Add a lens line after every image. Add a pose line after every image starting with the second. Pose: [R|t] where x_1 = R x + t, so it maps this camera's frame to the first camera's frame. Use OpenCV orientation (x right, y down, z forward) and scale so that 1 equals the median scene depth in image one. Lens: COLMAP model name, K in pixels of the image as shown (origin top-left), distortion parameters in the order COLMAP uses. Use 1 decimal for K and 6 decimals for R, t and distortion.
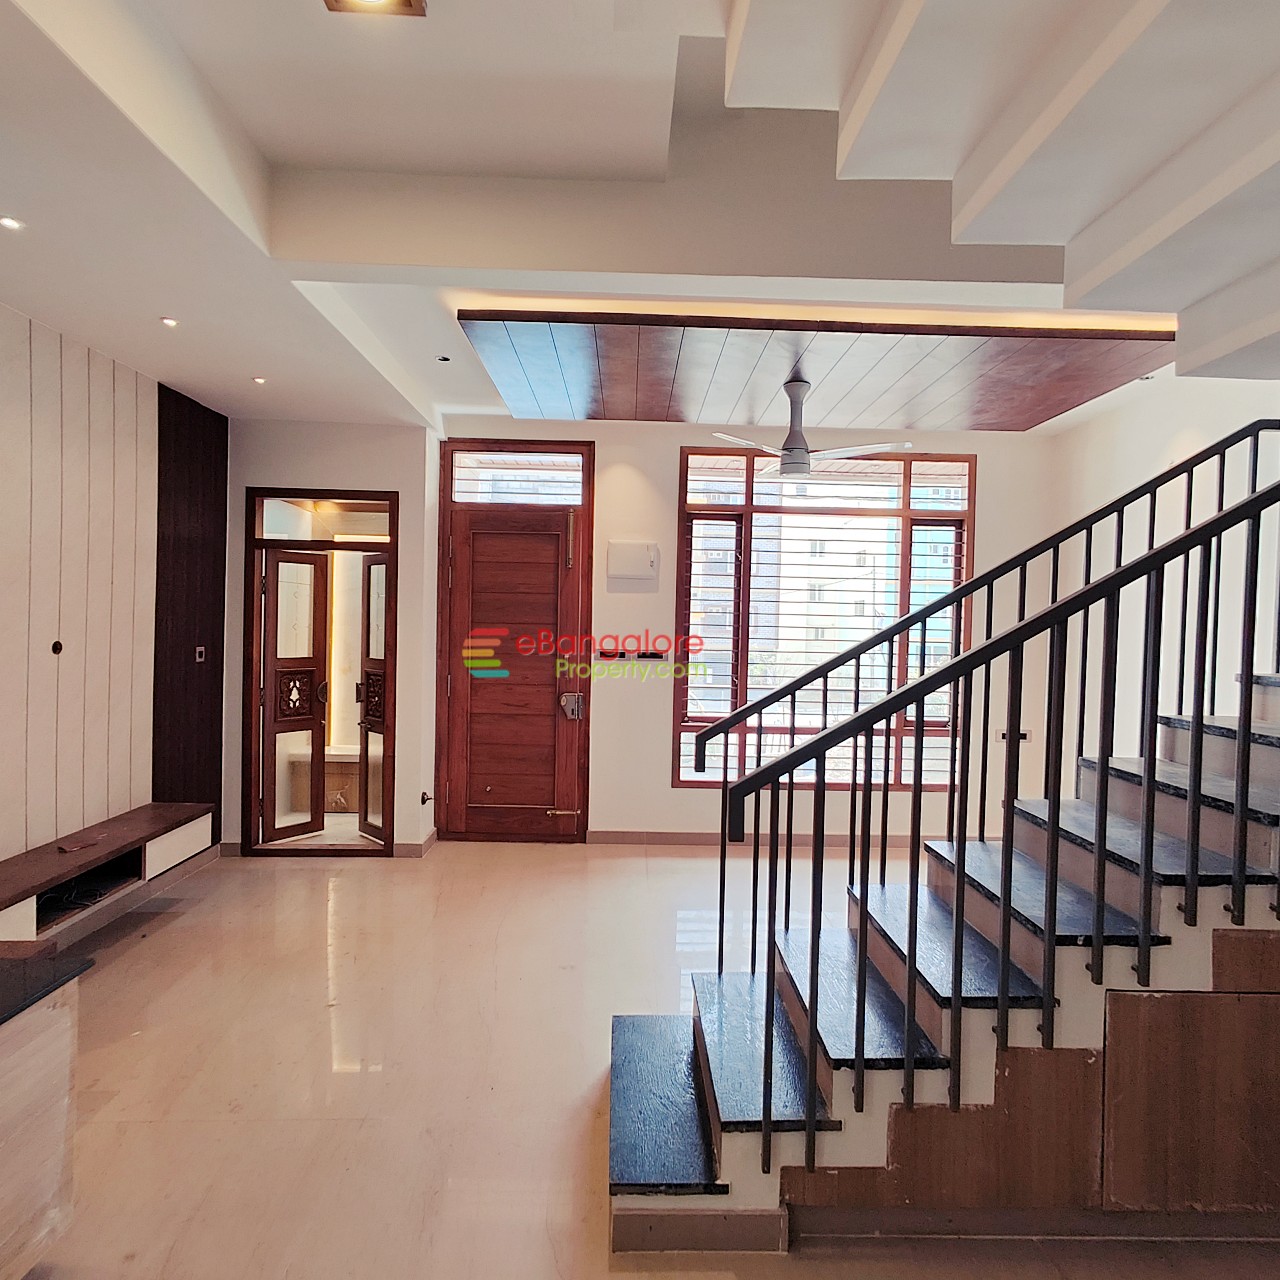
lens RADIAL K [[759.7, 0, 645.9], [0, 759.7, 634.8], [0, 0, 1]] dist [0.003440, 0.003713]
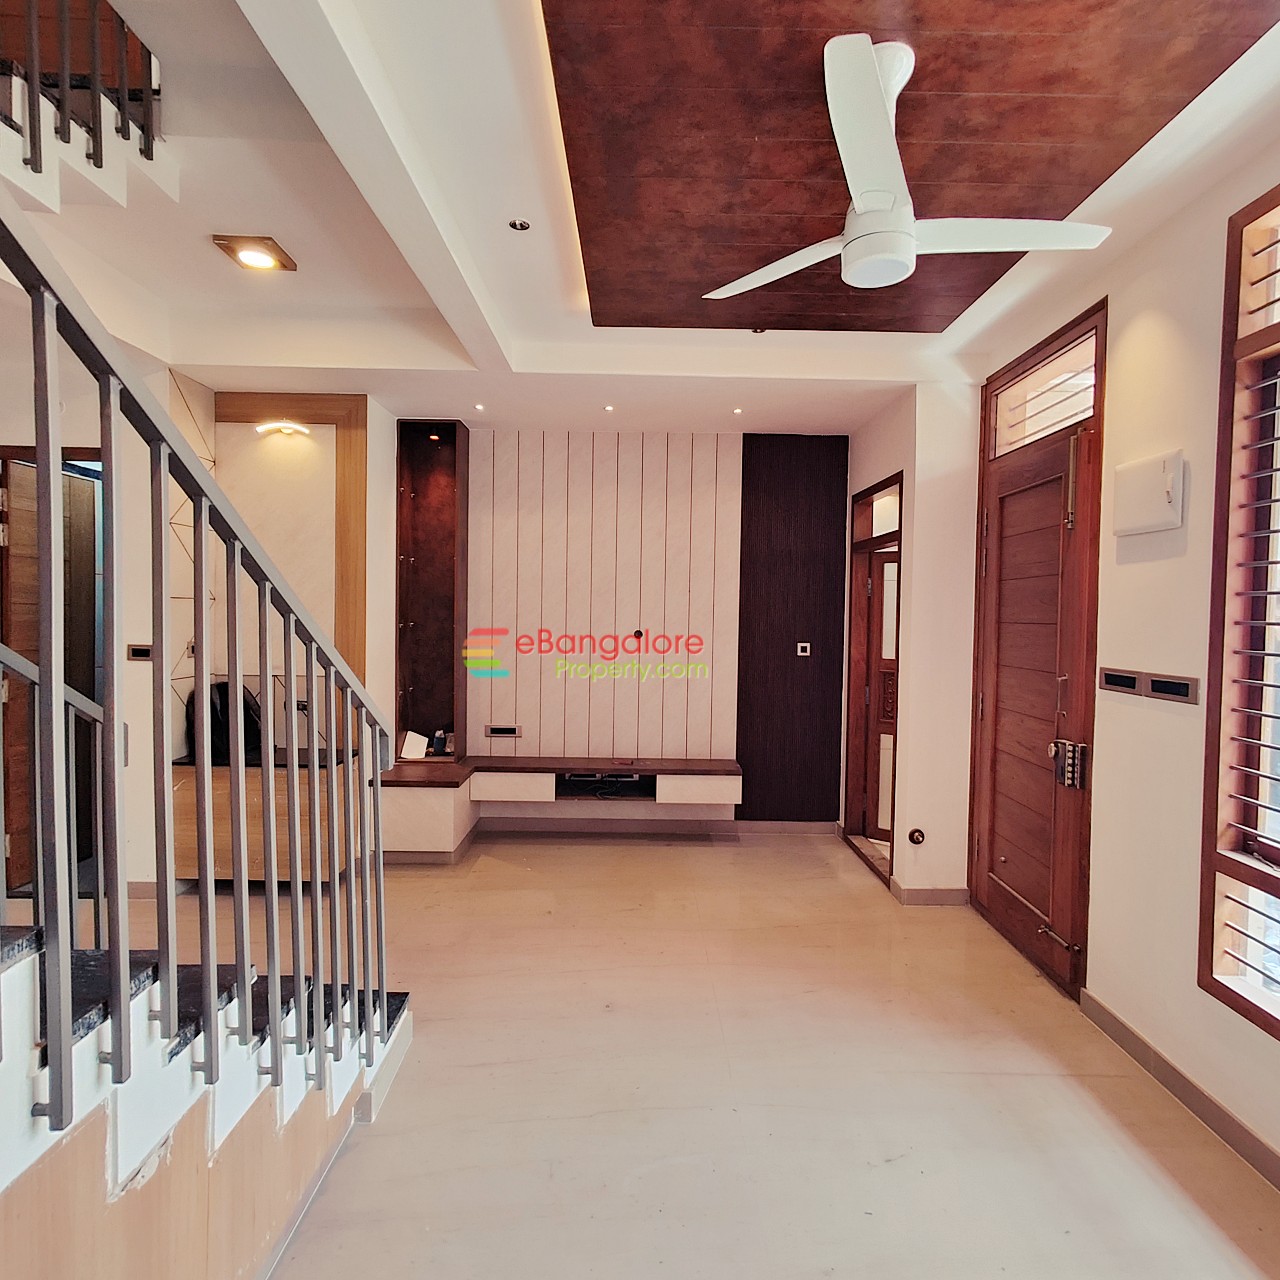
lens RADIAL K [[726.5, 0, 640.0], [0, 726.5, 640.0], [0, 0, 1]] dist [0.001448, 0.002543]
pose [[-0.011818, 0.016284, -0.999798, 0.531635], [-0.037413, 0.999160, 0.016716, 0.002079], [0.999230, 0.037603, -0.011198, 0.765623]]
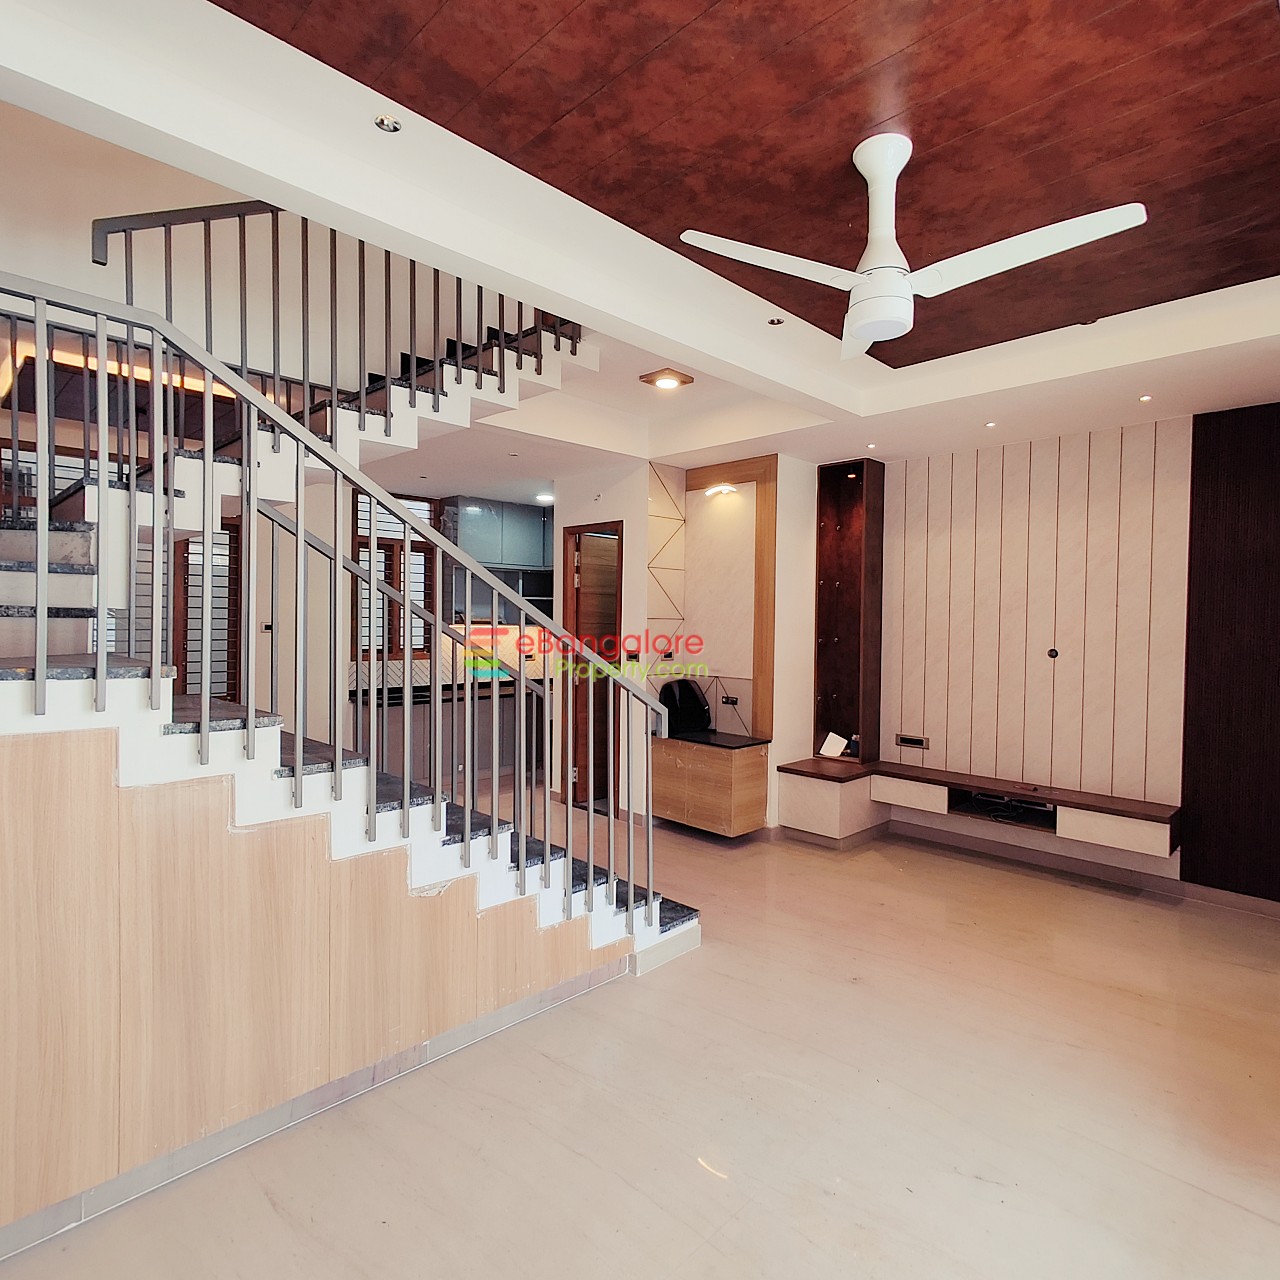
lens RADIAL K [[715.9, 0, 659.0], [0, 715.9, 641.1], [0, 0, 1]] dist [0.000420, 0.001198]
pose [[-0.701065, -0.012421, -0.712989, 0.540519], [-0.044853, 0.998637, 0.026705, -0.007267], [0.711685, 0.050702, -0.700667, 1.063938]]
